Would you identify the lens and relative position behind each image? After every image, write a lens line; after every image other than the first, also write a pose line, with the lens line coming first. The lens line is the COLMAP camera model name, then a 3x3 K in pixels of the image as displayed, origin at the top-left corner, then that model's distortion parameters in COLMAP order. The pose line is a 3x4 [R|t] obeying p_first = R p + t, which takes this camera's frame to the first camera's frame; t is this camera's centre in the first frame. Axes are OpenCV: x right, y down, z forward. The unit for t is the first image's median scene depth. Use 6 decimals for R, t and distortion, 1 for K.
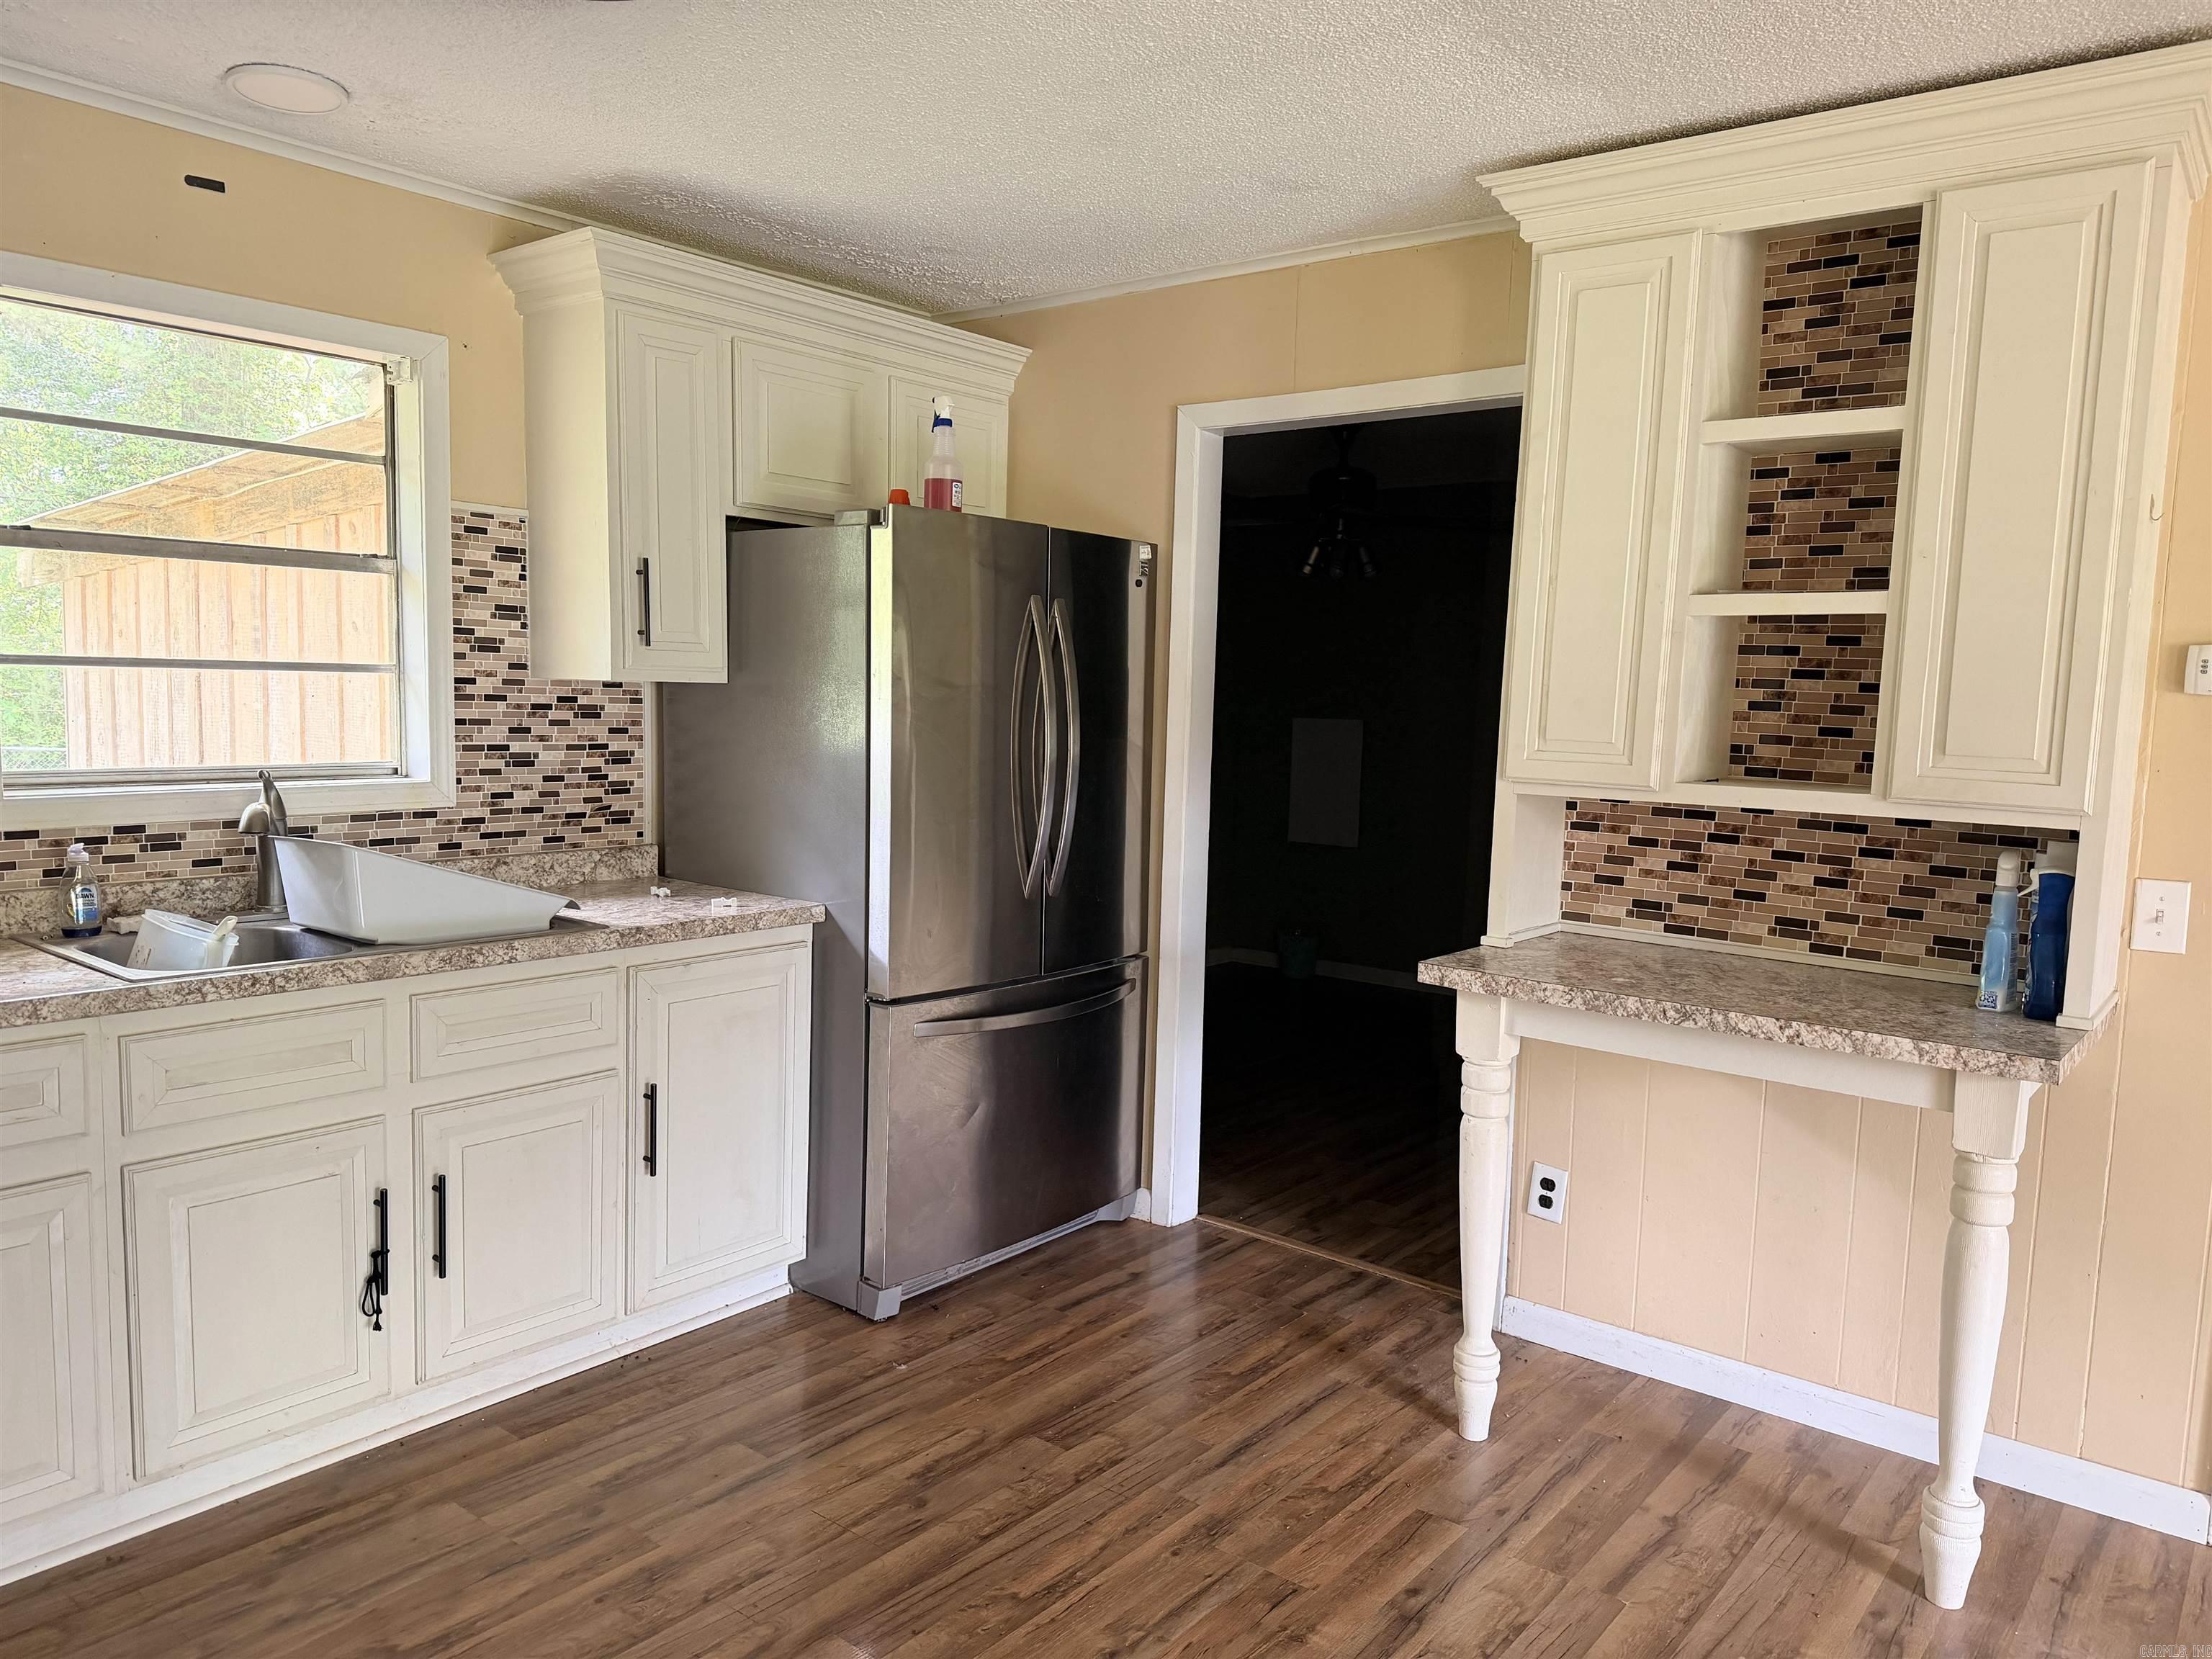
lens RADIAL K [[1553.2, 0, 1103.0], [0, 1553.2, 842.7], [0, 0, 1]] dist [0.124511, -0.161154]
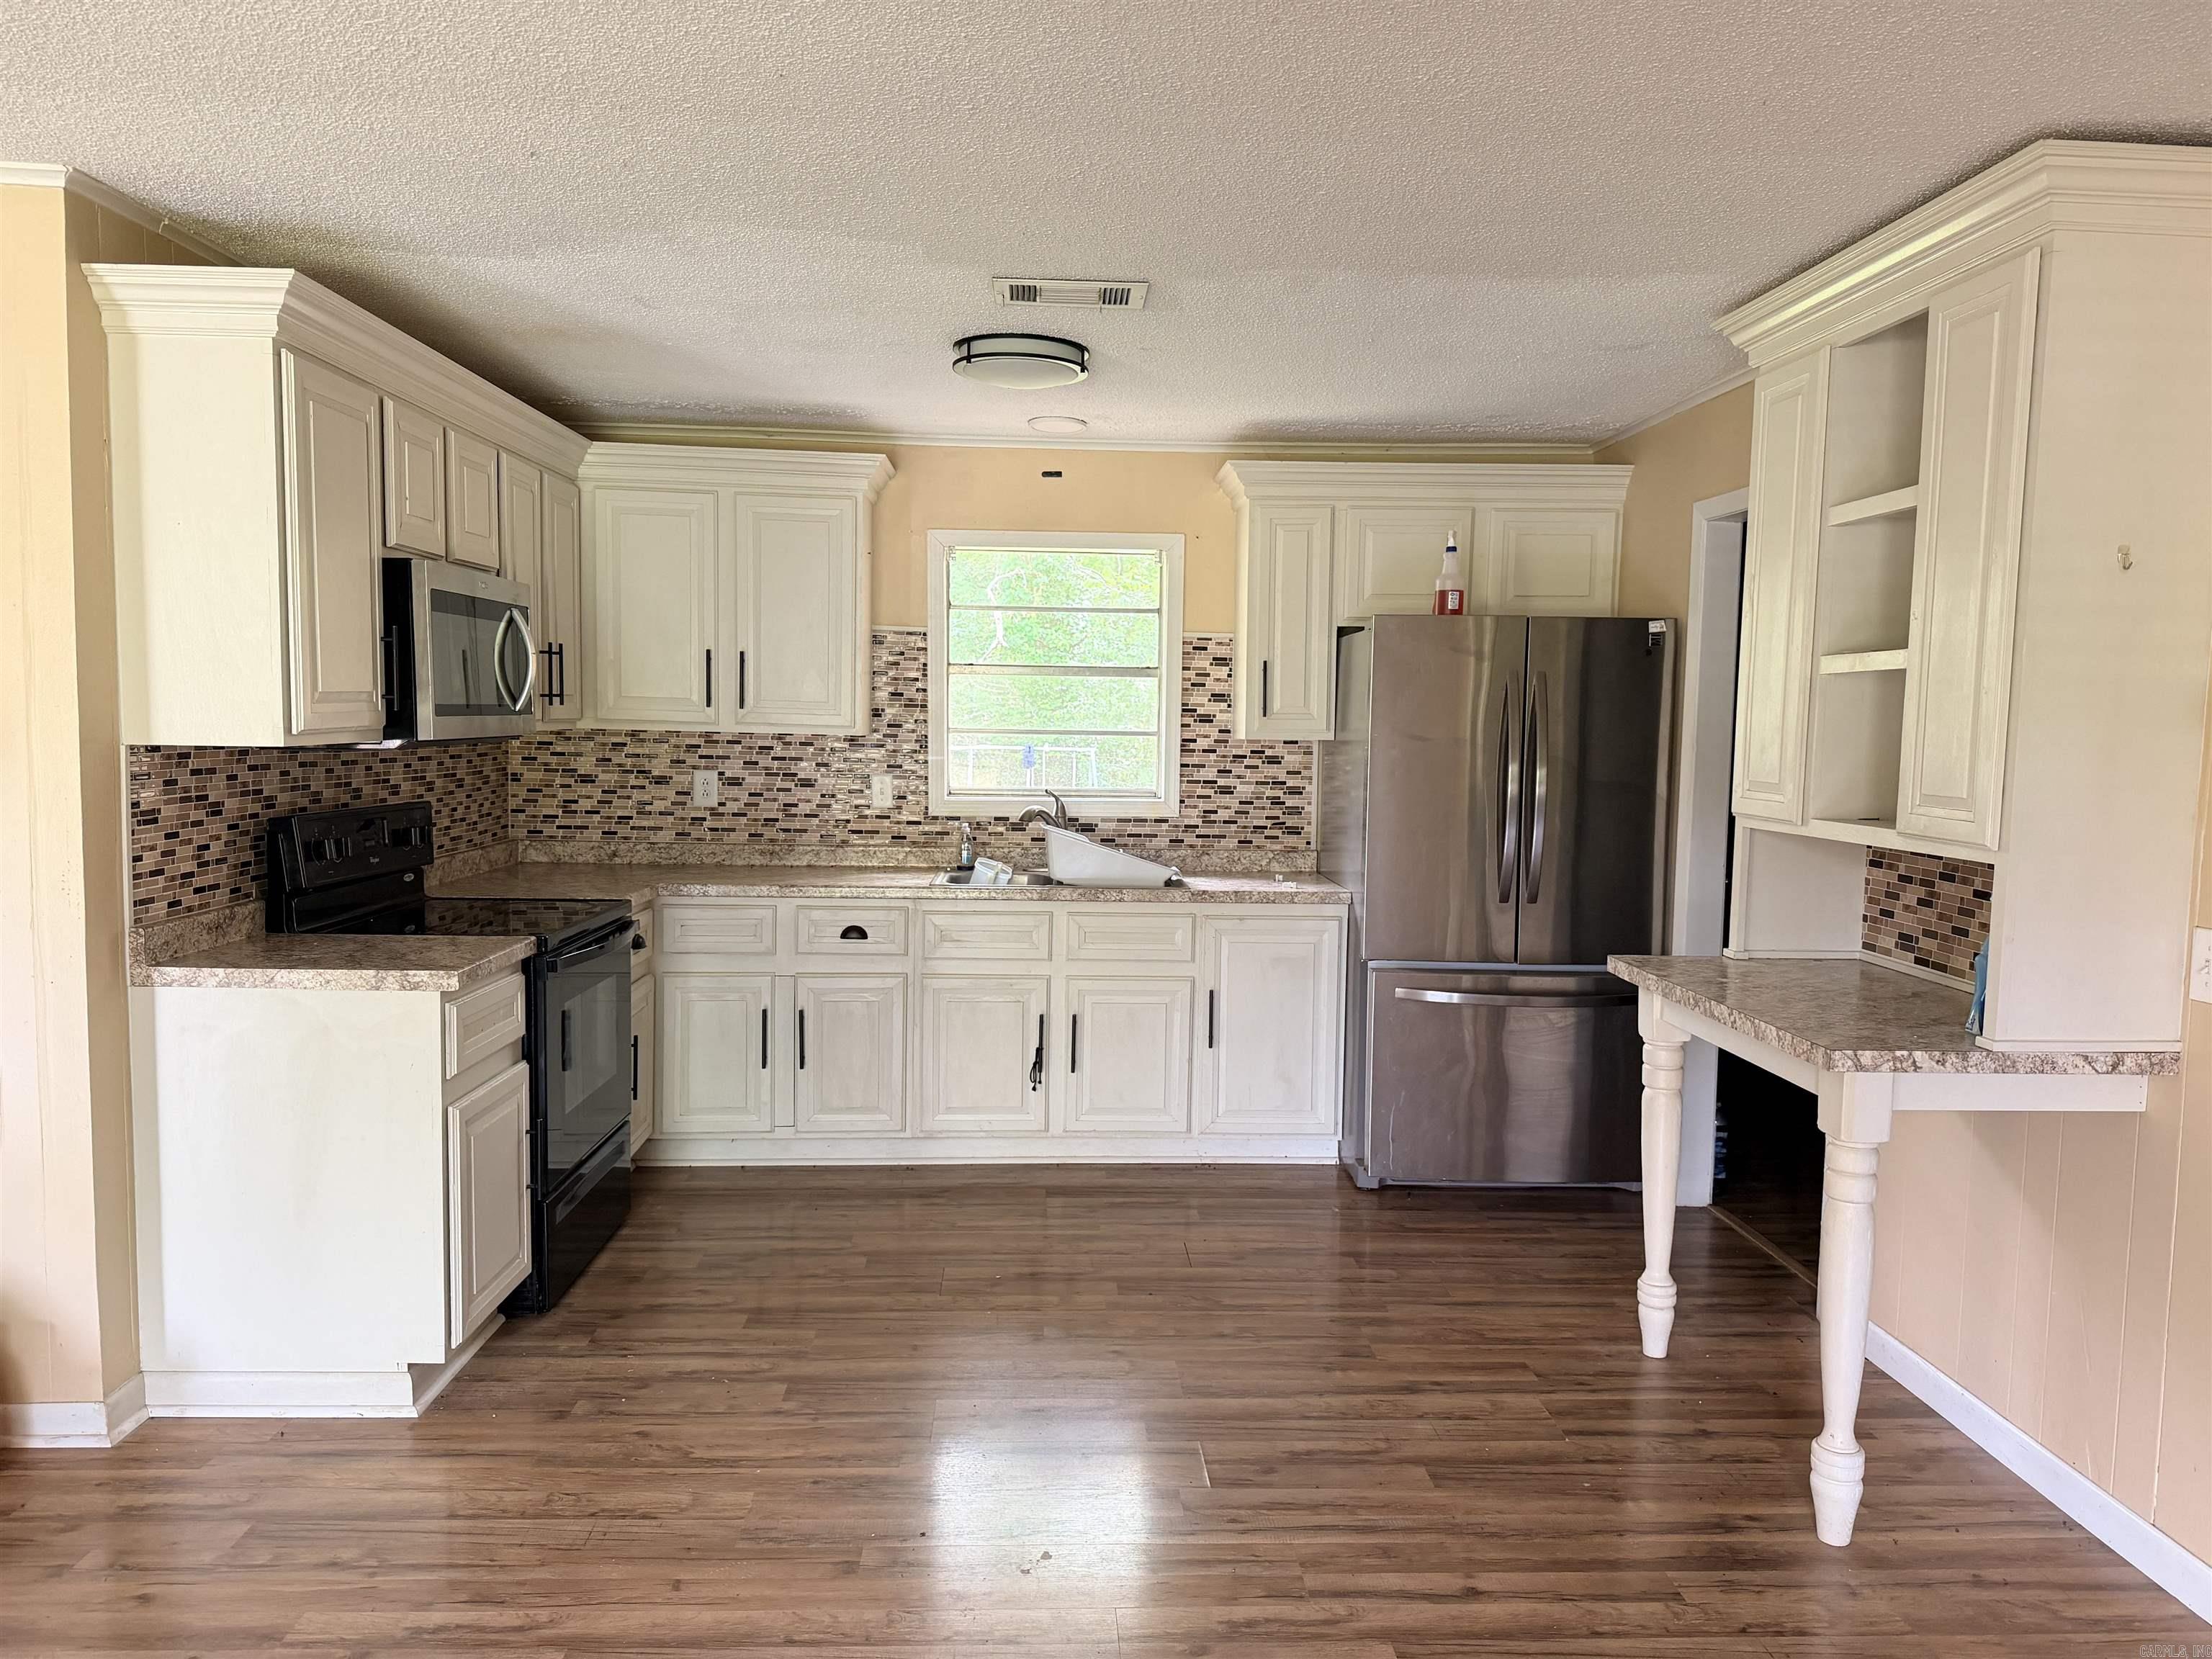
lens RADIAL K [[1553.2, 0, 1103.0], [0, 1553.2, 842.7], [0, 0, 1]] dist [0.124511, -0.161154]
pose [[0.657901, 0.042252, -0.751919, 0.771738], [-0.072927, 0.997307, -0.007768, 0.022494], [0.749566, 0.059946, 0.659210, -0.125104]]
